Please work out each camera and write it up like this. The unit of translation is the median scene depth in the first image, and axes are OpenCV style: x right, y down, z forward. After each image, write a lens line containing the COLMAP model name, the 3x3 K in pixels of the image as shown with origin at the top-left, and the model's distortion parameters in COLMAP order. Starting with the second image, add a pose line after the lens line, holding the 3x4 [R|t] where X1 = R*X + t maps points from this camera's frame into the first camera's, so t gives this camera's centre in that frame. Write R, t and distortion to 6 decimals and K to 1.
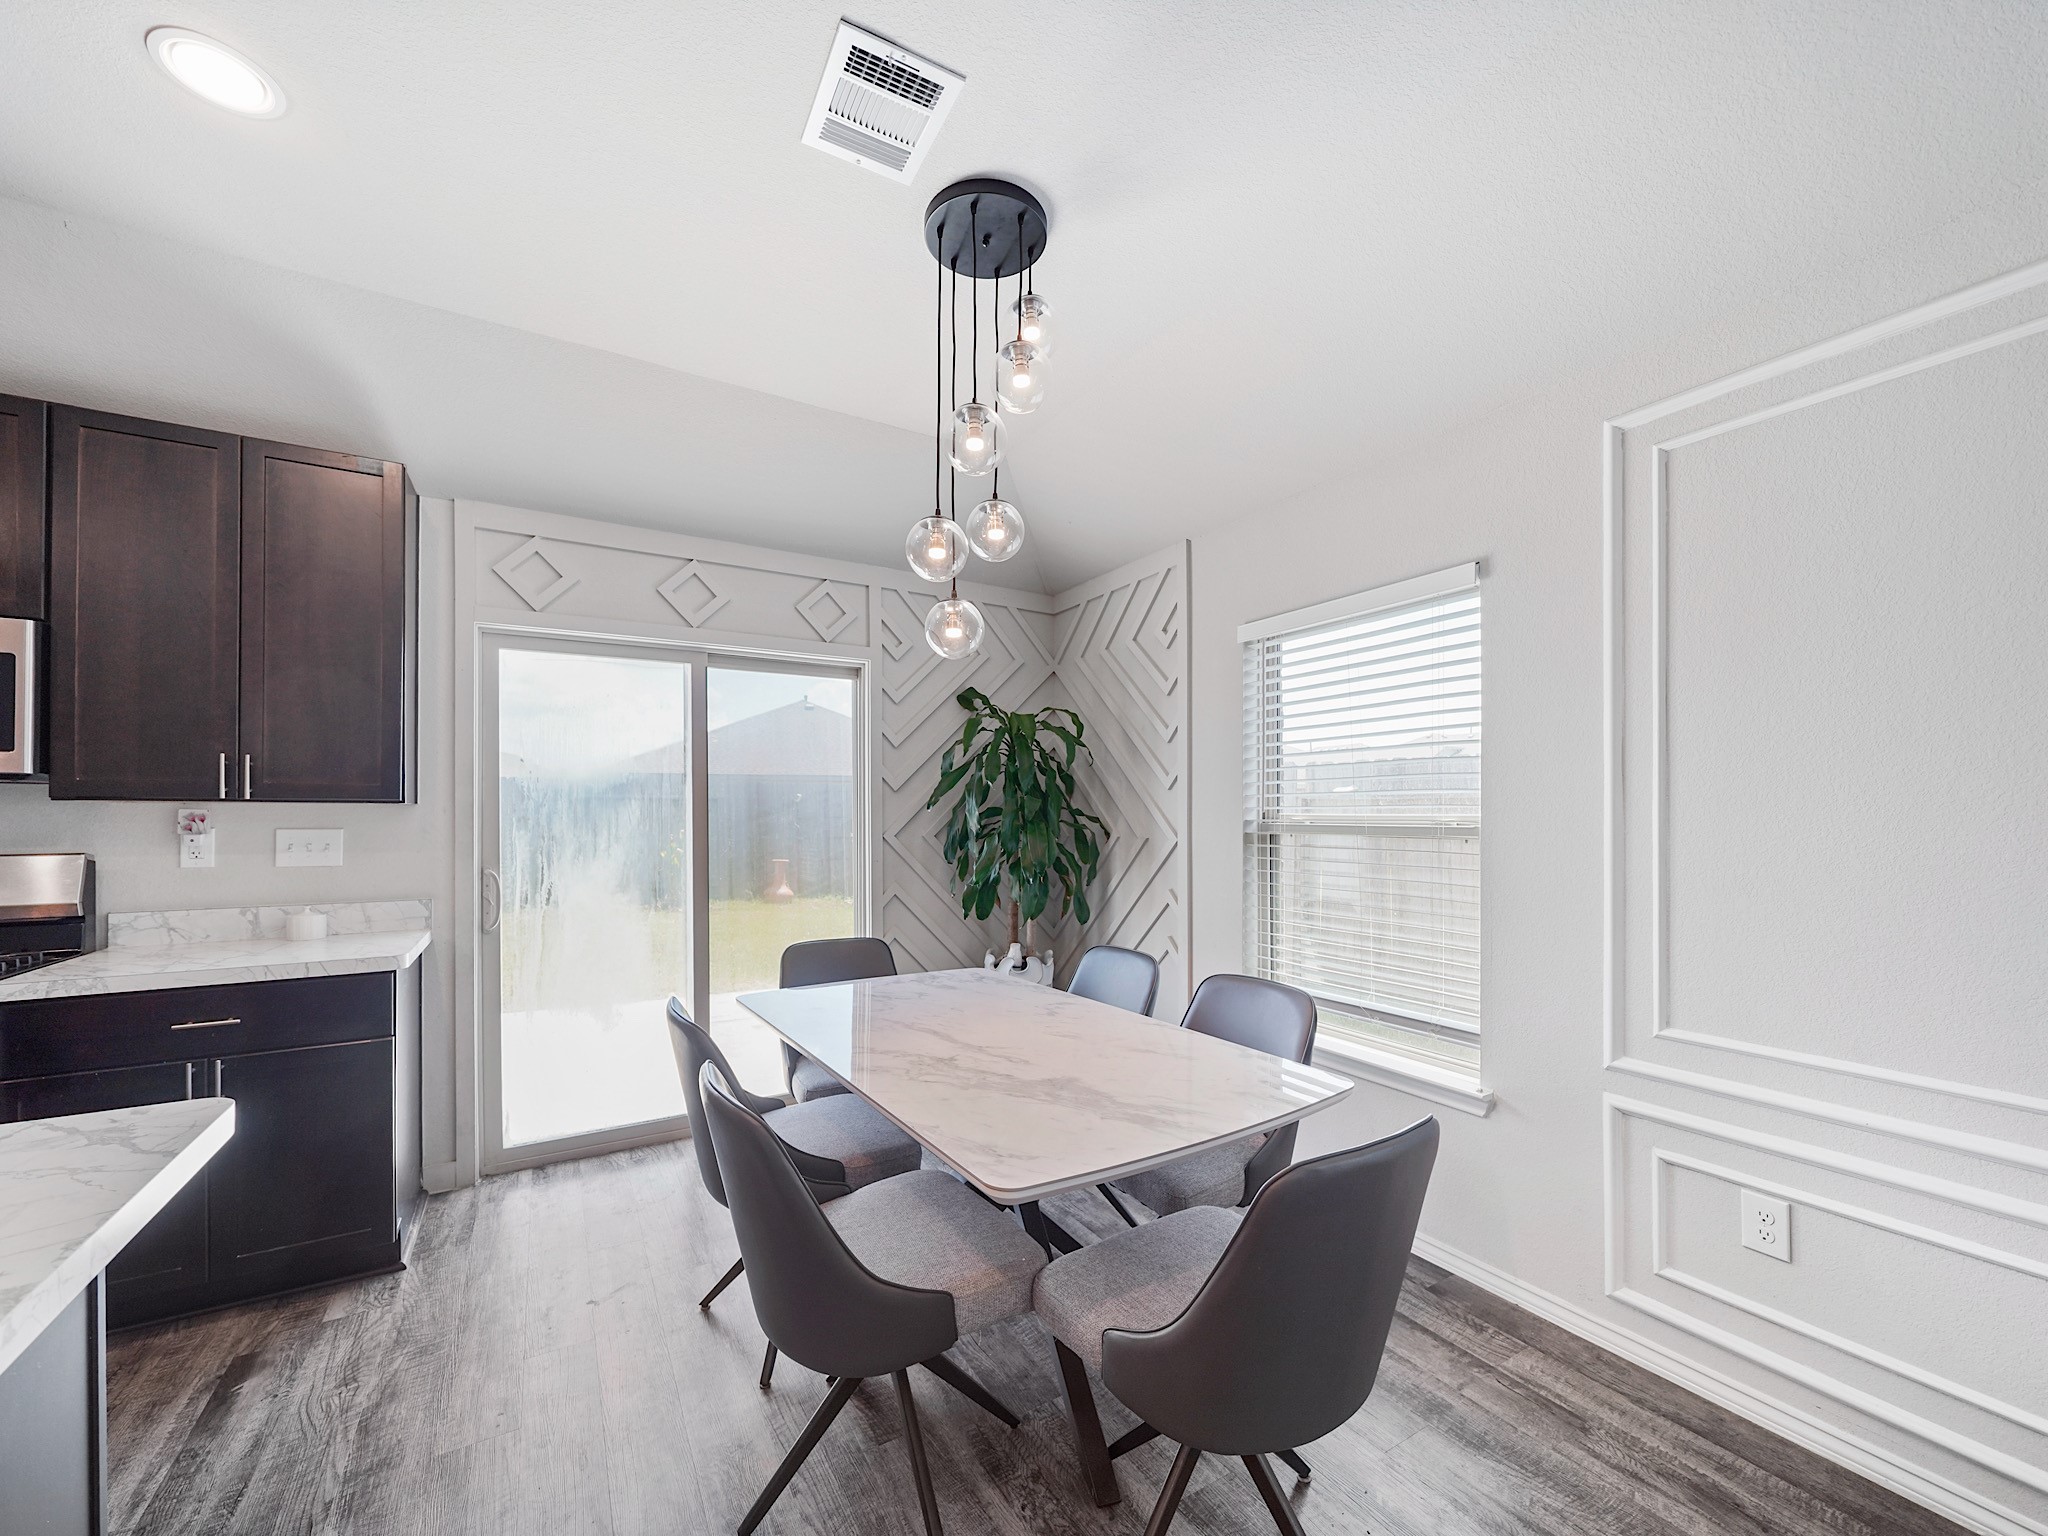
lens RADIAL K [[801.7, 0, 1018.4], [0, 801.7, 810.5], [0, 0, 1]] dist [-0.004117, -0.000329]
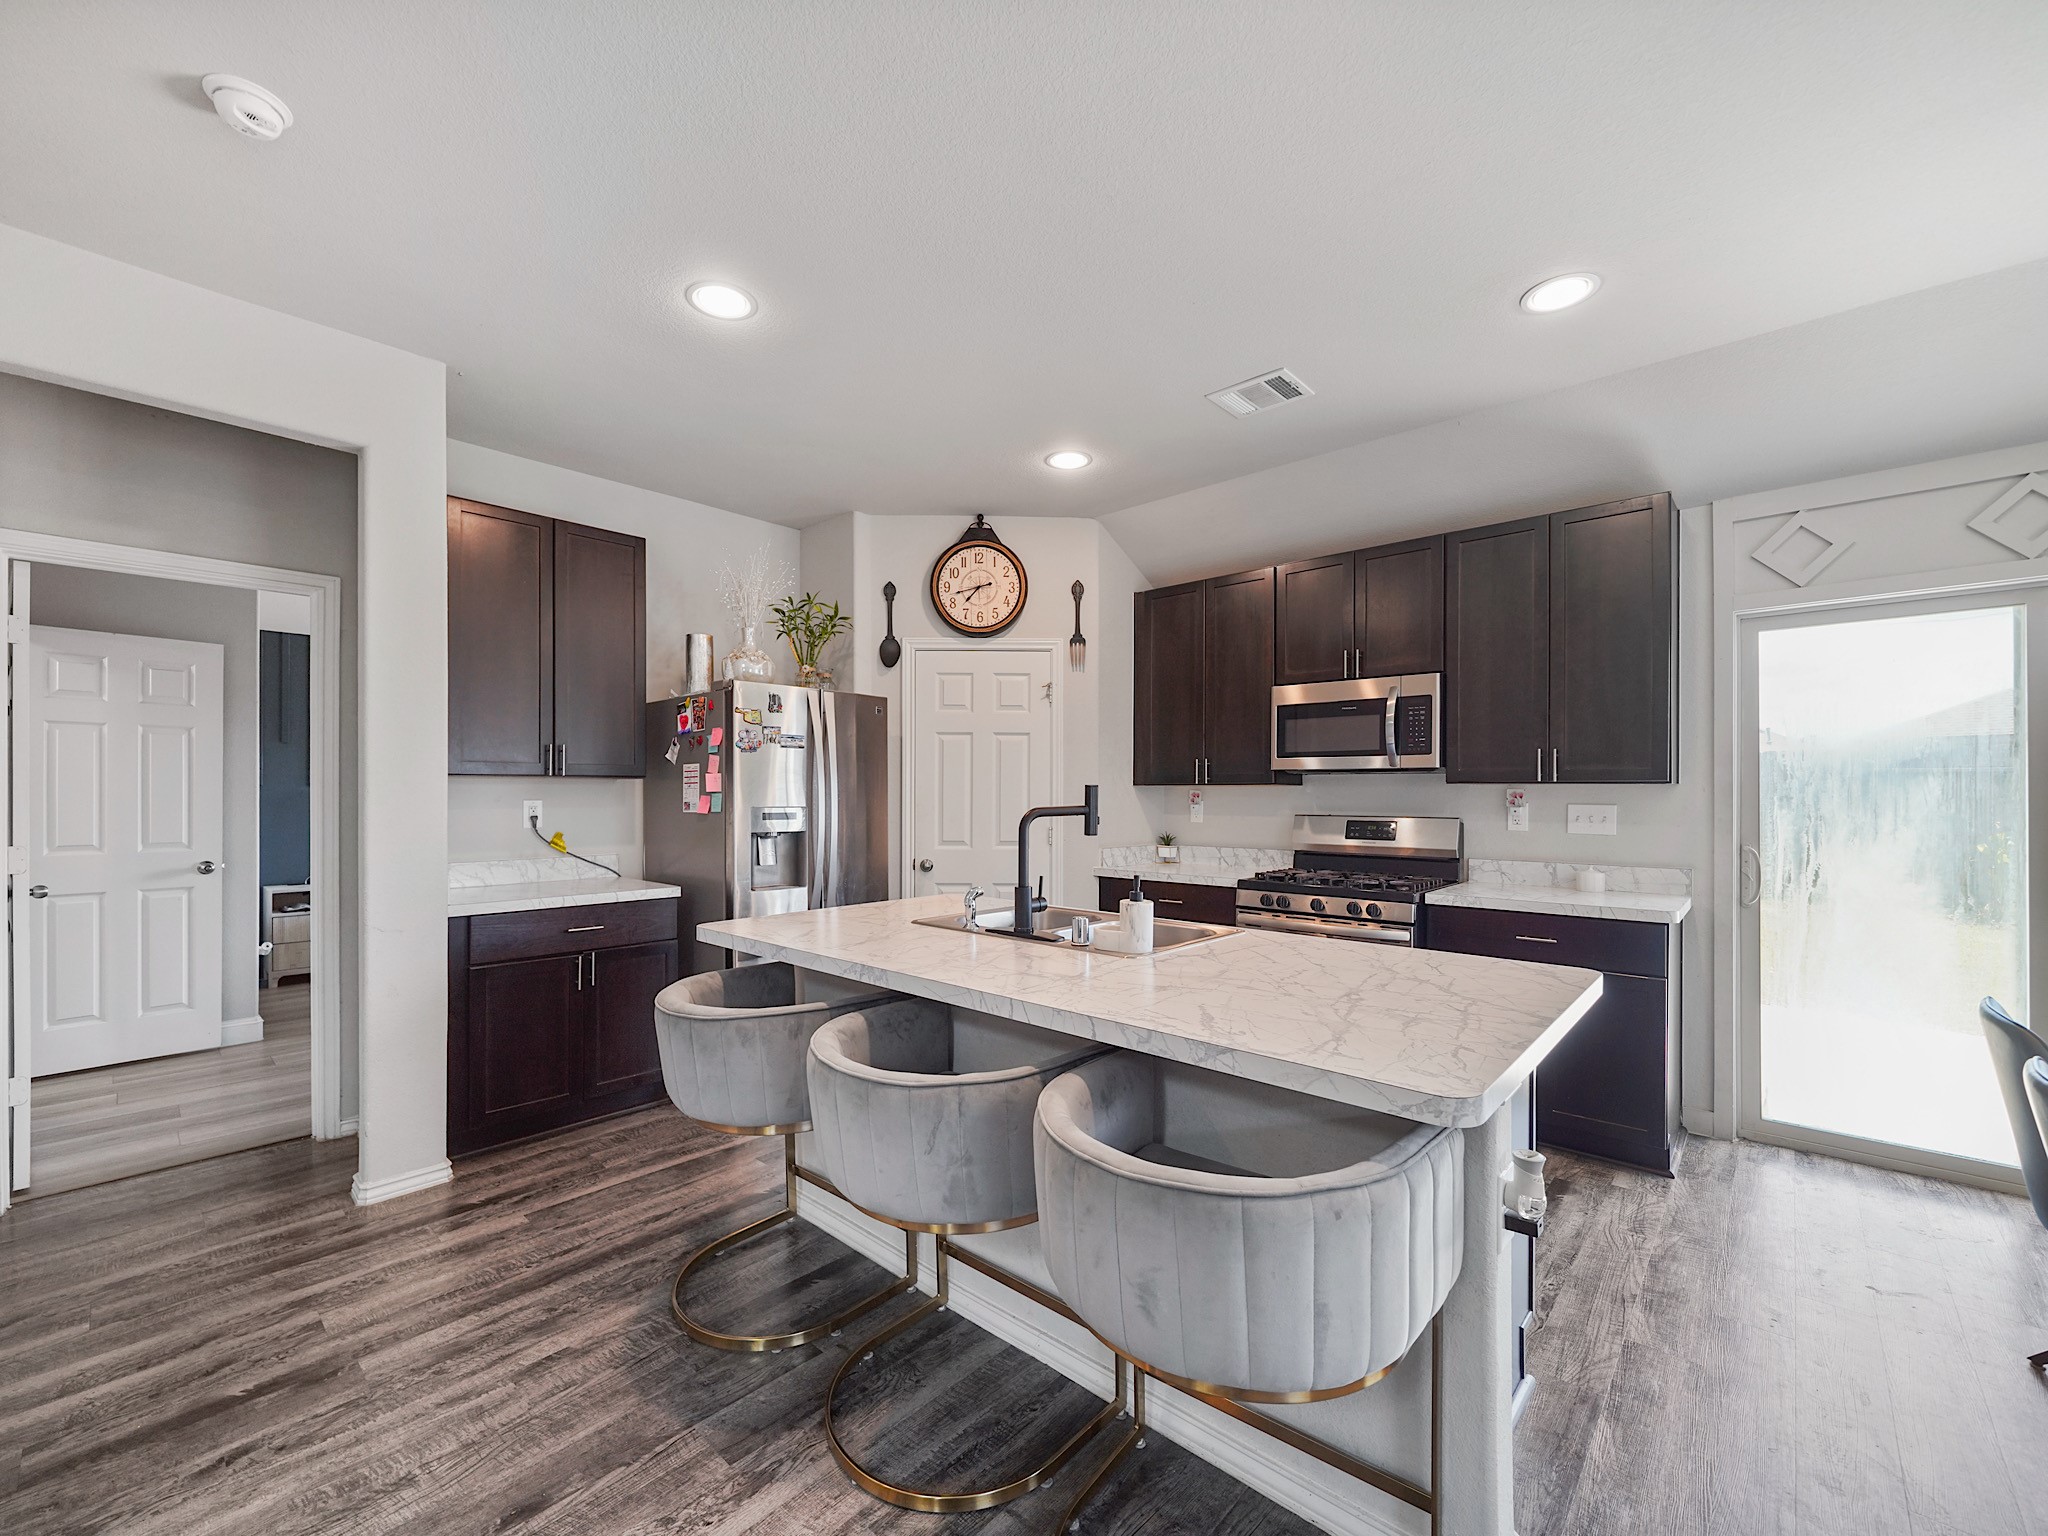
lens RADIAL K [[841.4, 0, 1017.0], [0, 841.4, 794.9], [0, 0, 1]] dist [-0.006390, -0.000152]
pose [[0.289033, 0.003996, -0.957311, 0.104349], [0.002722, 0.999984, 0.004996, -0.001069], [0.957315, -0.004050, 0.289017, -0.221988]]
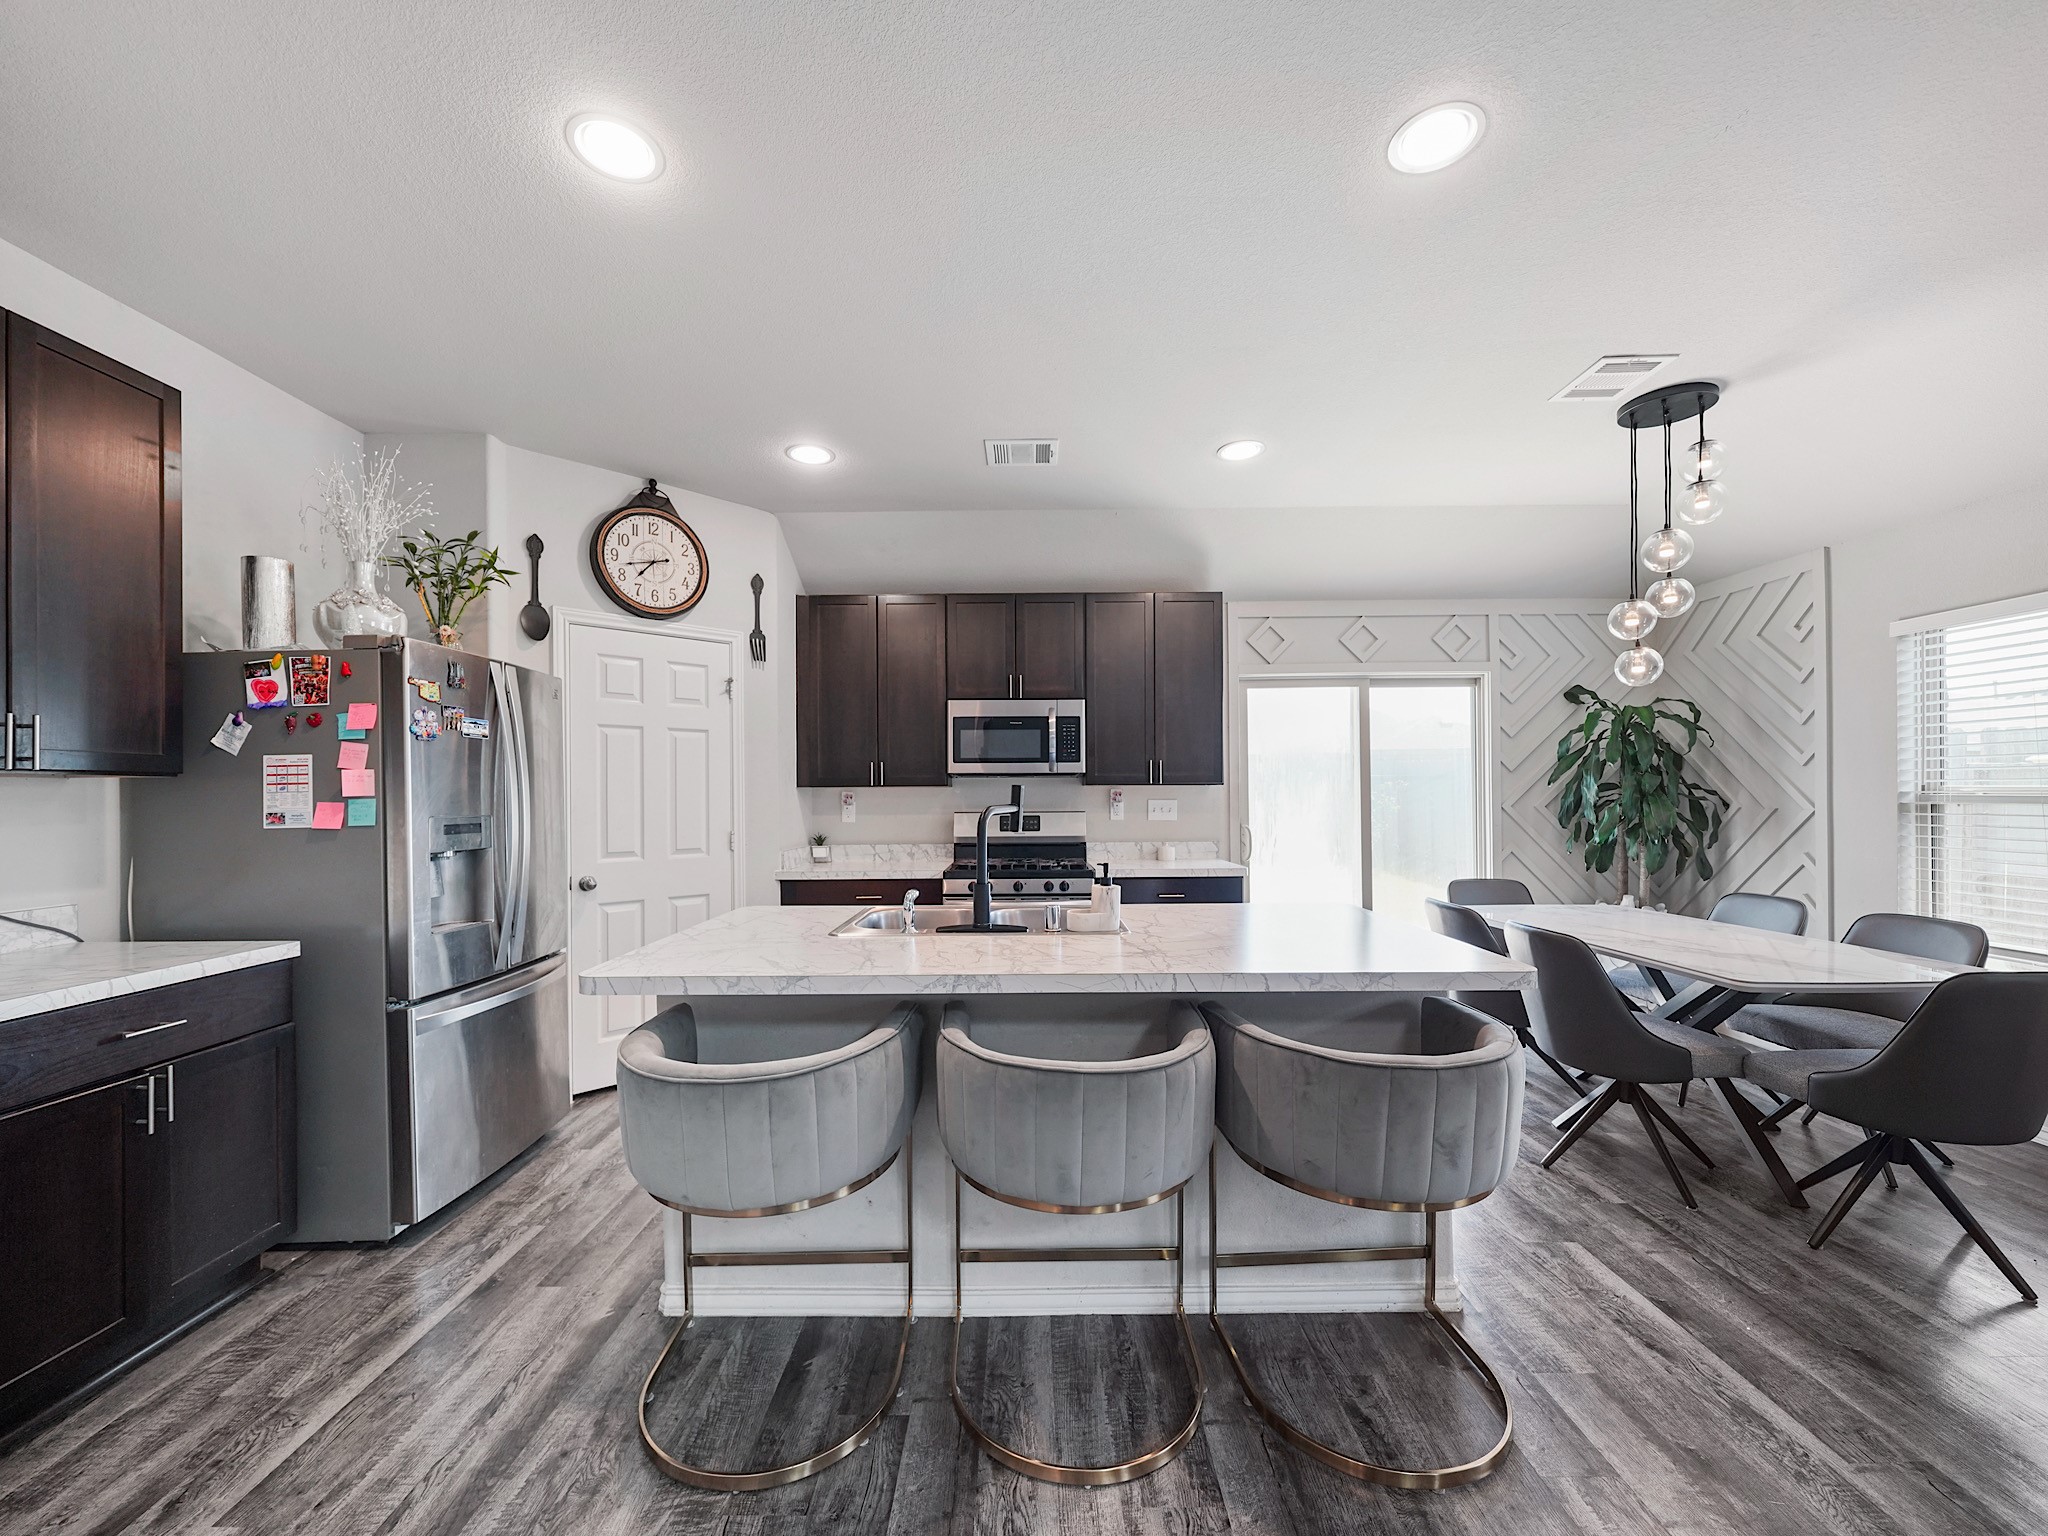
lens RADIAL K [[796.2, 0, 1020.5], [0, 796.2, 792.7], [0, 0, 1]] dist [-0.003498, -0.000633]
pose [[0.857327, -0.005853, -0.514739, -0.213361], [0.008810, 0.999956, 0.003304, -0.001272], [0.514696, -0.007368, 0.857341, -0.620764]]
